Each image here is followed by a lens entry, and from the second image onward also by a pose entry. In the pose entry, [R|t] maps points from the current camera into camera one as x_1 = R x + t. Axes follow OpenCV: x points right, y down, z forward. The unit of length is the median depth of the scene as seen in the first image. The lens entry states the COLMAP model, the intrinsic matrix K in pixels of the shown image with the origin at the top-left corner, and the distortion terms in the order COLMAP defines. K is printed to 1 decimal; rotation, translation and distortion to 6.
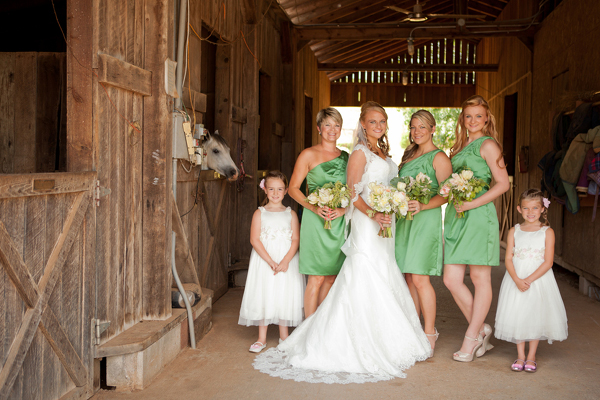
lens RADIAL K [[1043.0, 0, 300.2], [0, 1043.0, 213.7], [0, 0, 1]] dist [0.032378, 0.096933]
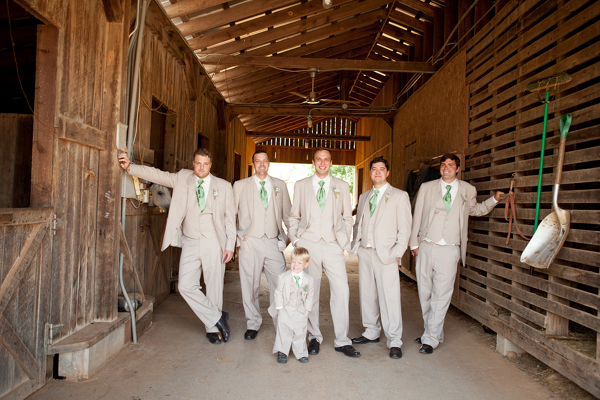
lens RADIAL K [[1043.0, 0, 300.2], [0, 1043.0, 213.7], [0, 0, 1]] dist [0.032378, 0.096933]
pose [[0.984219, 0.021298, 0.175668, -0.130368], [-0.011126, 0.998214, -0.058690, 0.041268], [-0.176605, 0.055810, 0.982698, -0.328502]]
